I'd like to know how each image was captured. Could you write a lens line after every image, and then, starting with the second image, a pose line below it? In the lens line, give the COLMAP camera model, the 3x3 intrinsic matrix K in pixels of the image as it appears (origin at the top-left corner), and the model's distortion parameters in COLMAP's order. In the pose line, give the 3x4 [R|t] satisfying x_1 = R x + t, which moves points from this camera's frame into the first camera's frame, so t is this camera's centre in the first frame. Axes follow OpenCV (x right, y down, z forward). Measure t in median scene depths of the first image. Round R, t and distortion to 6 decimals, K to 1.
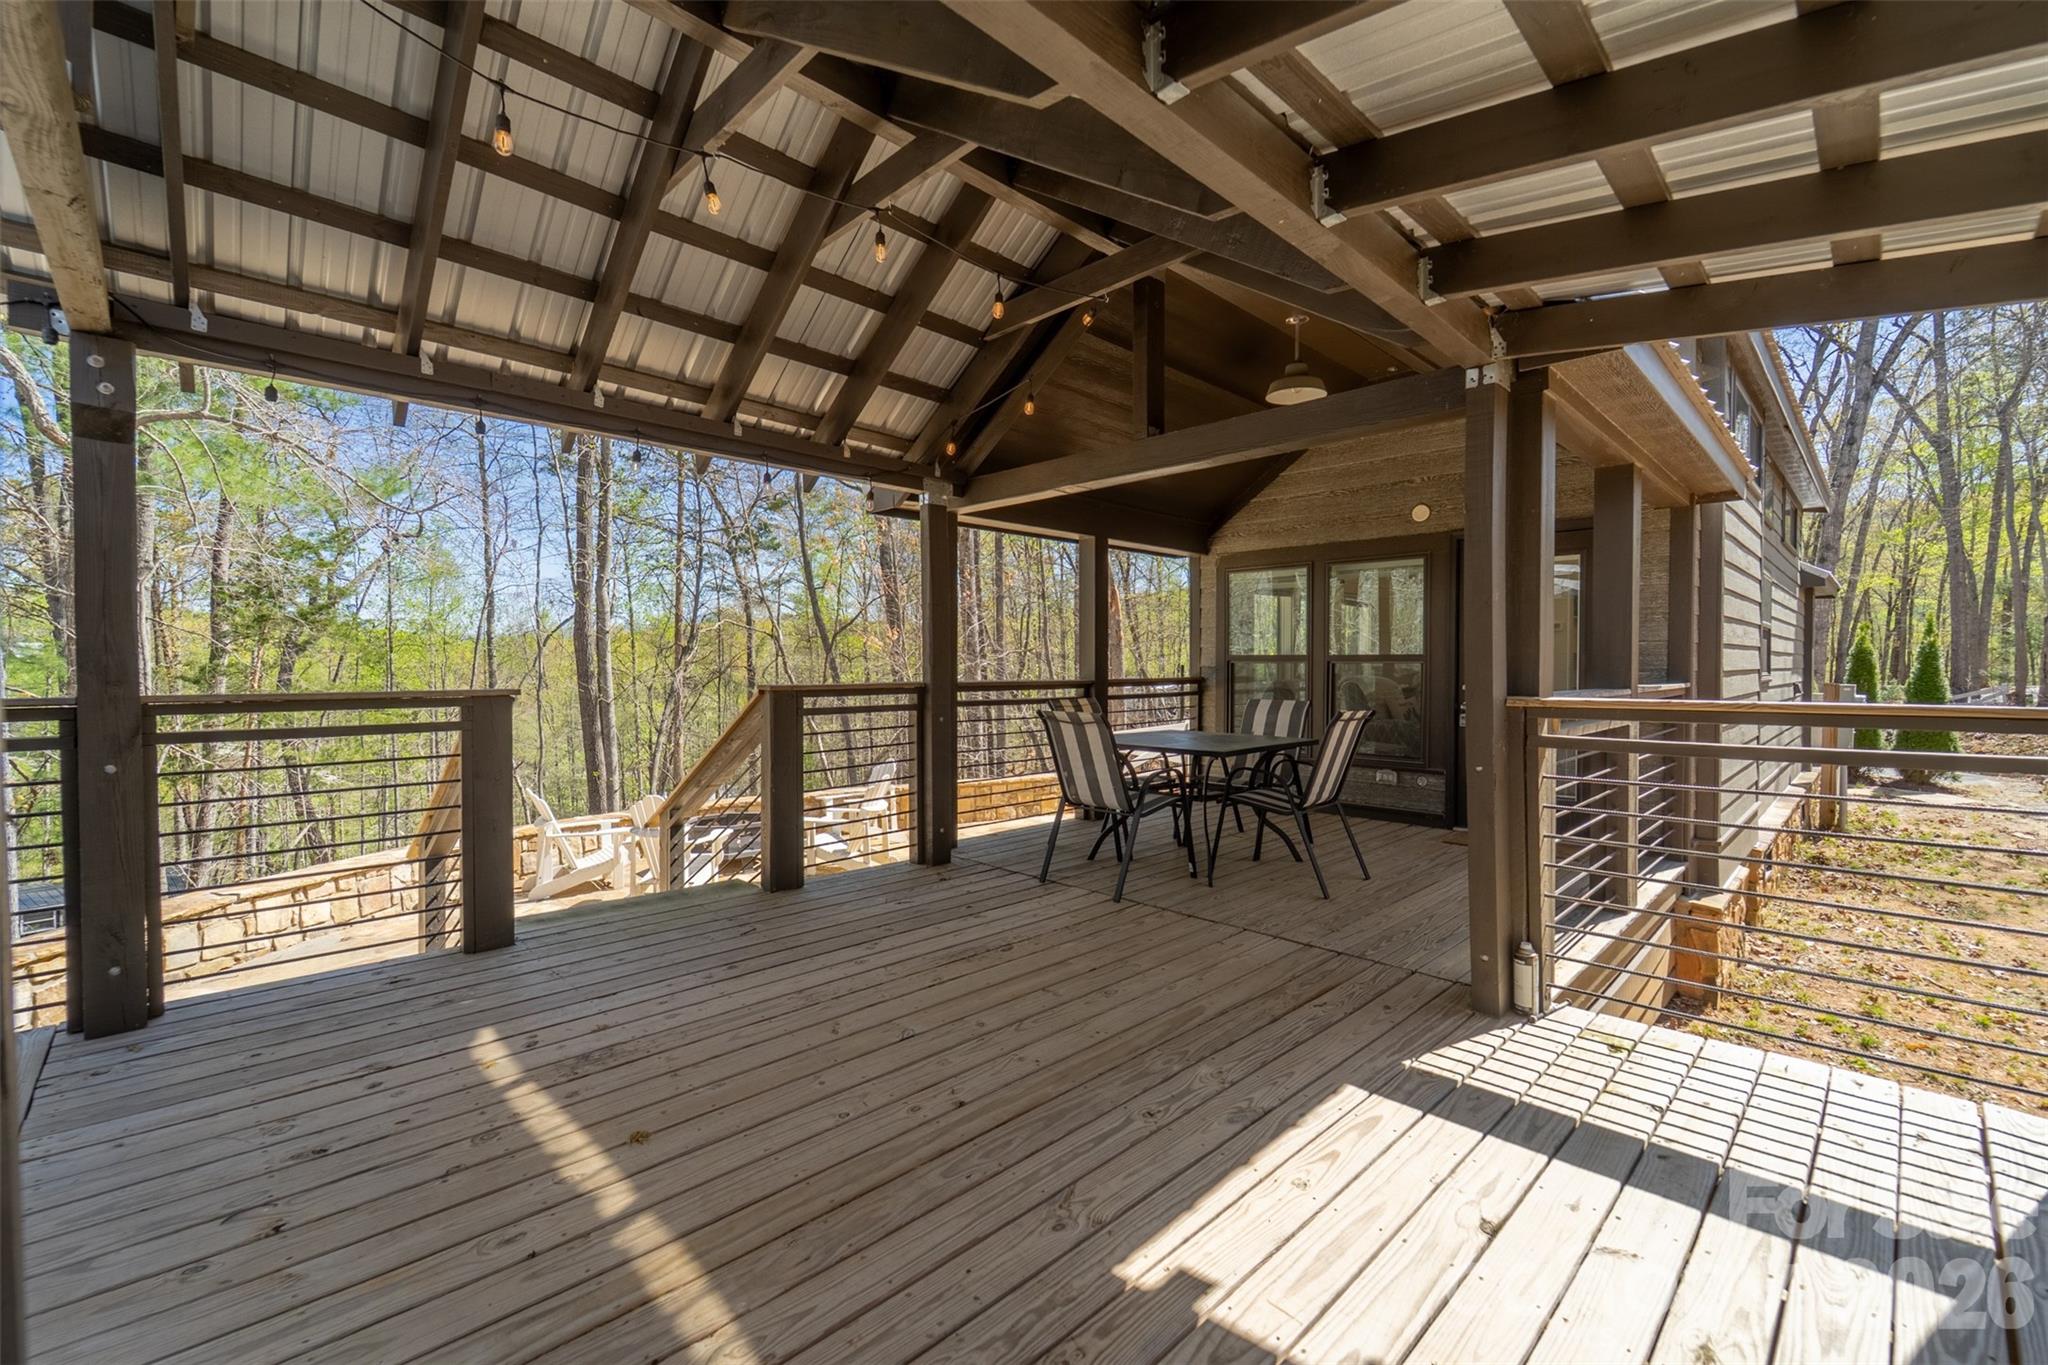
lens RADIAL K [[851.0, 0, 1023.2], [0, 851.0, 656.5], [0, 0, 1]] dist [0.000070, 0.000036]
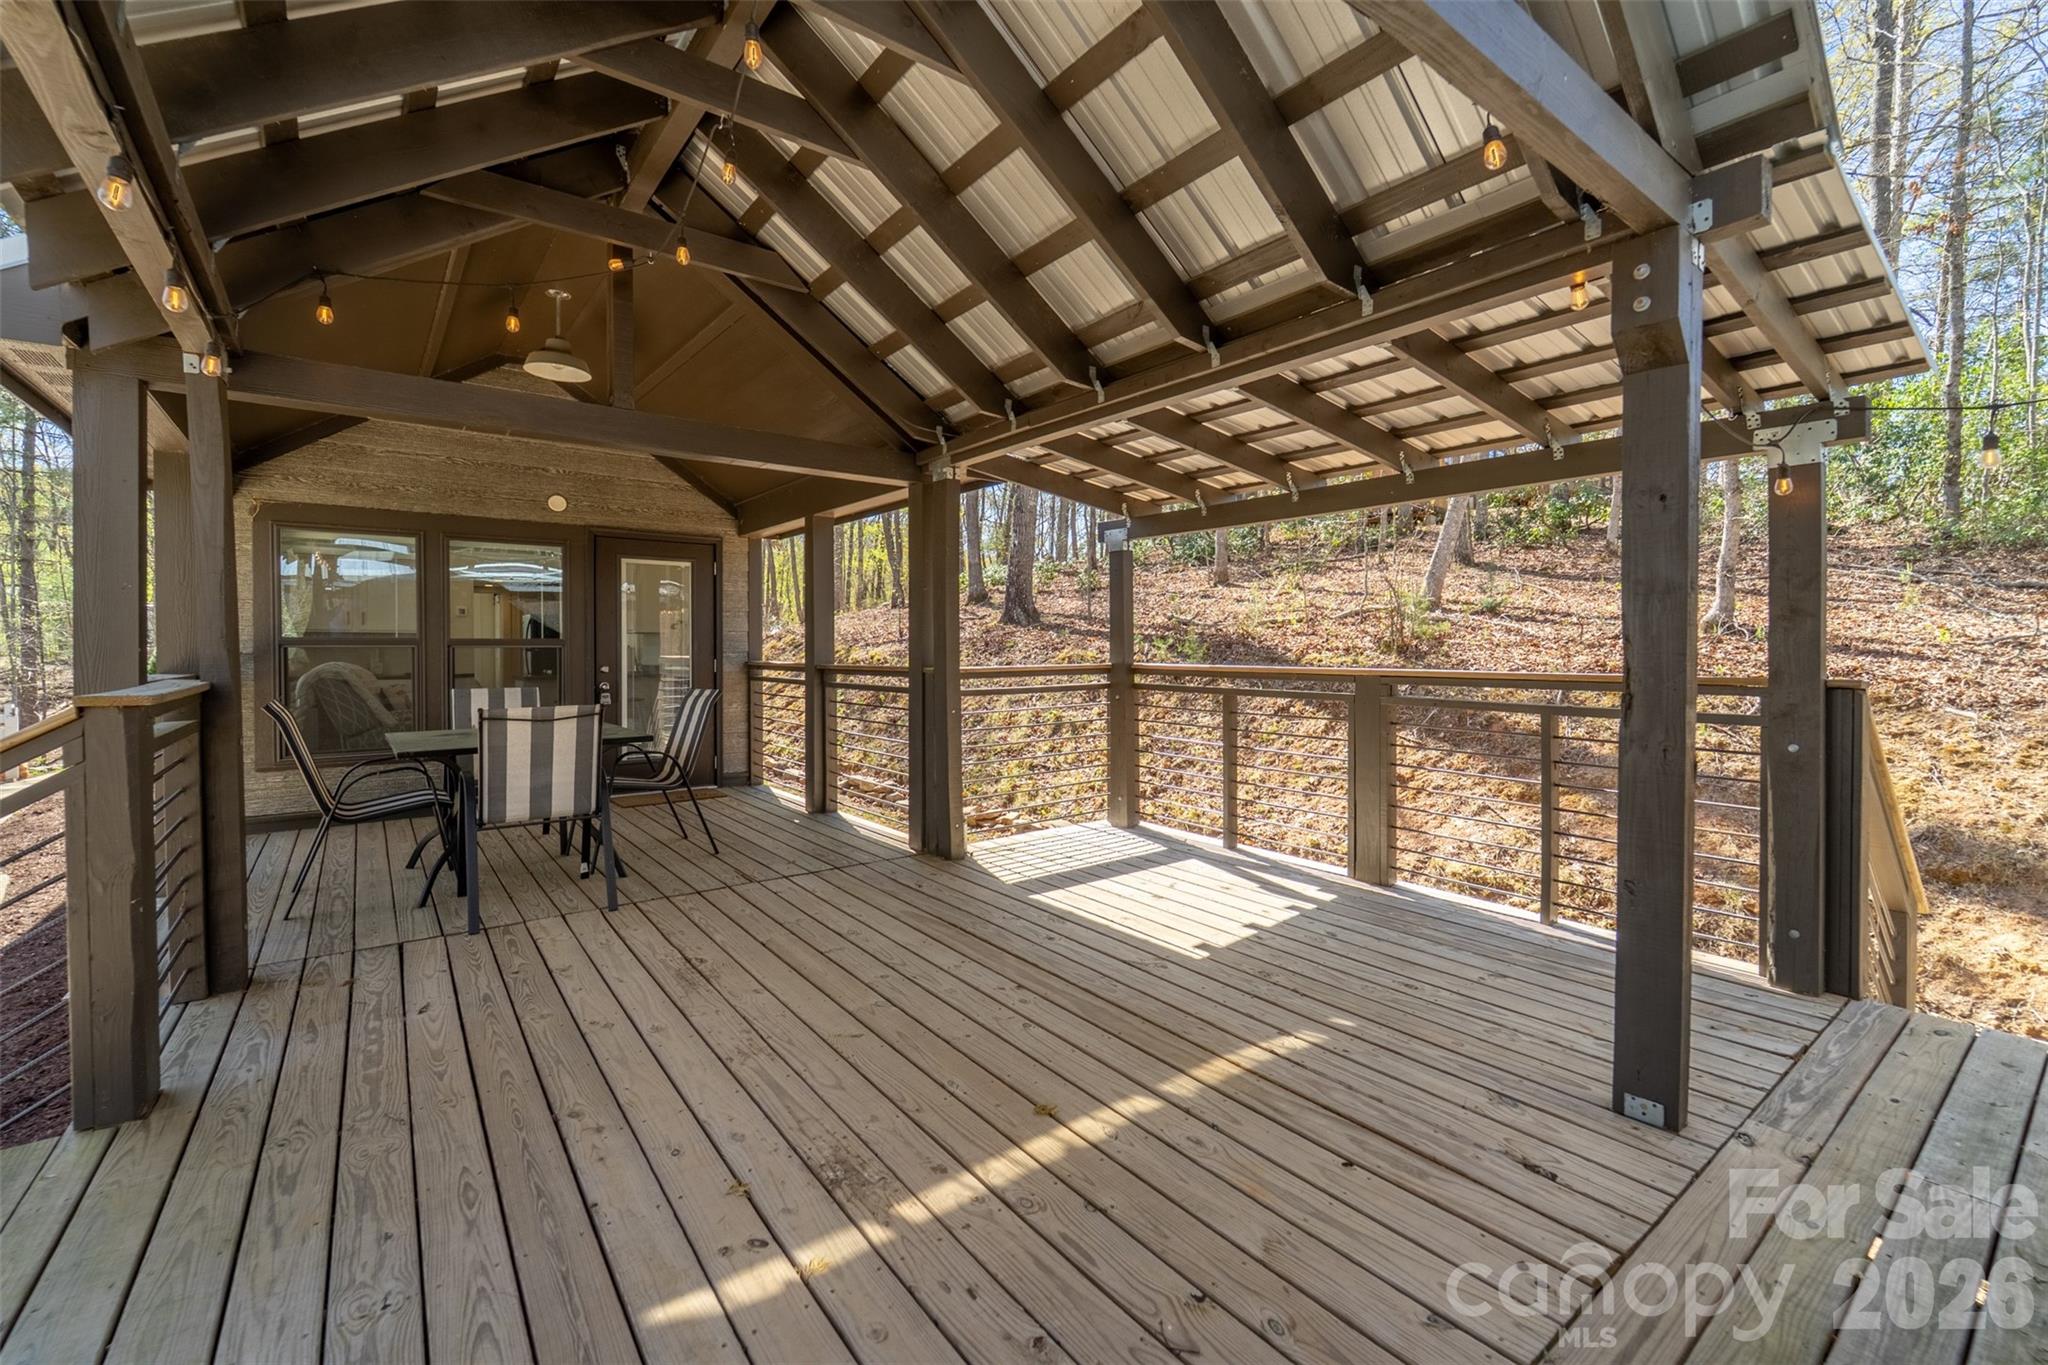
lens RADIAL K [[851.0, 0, 1023.2], [0, 851.0, 656.5], [0, 0, 1]] dist [0.000070, 0.000036]
pose [[0.134735, -0.006624, 0.990860, -1.285949], [-0.009520, 0.999923, 0.007979, 0.012430], [-0.990836, -0.010508, 0.134661, 0.783482]]
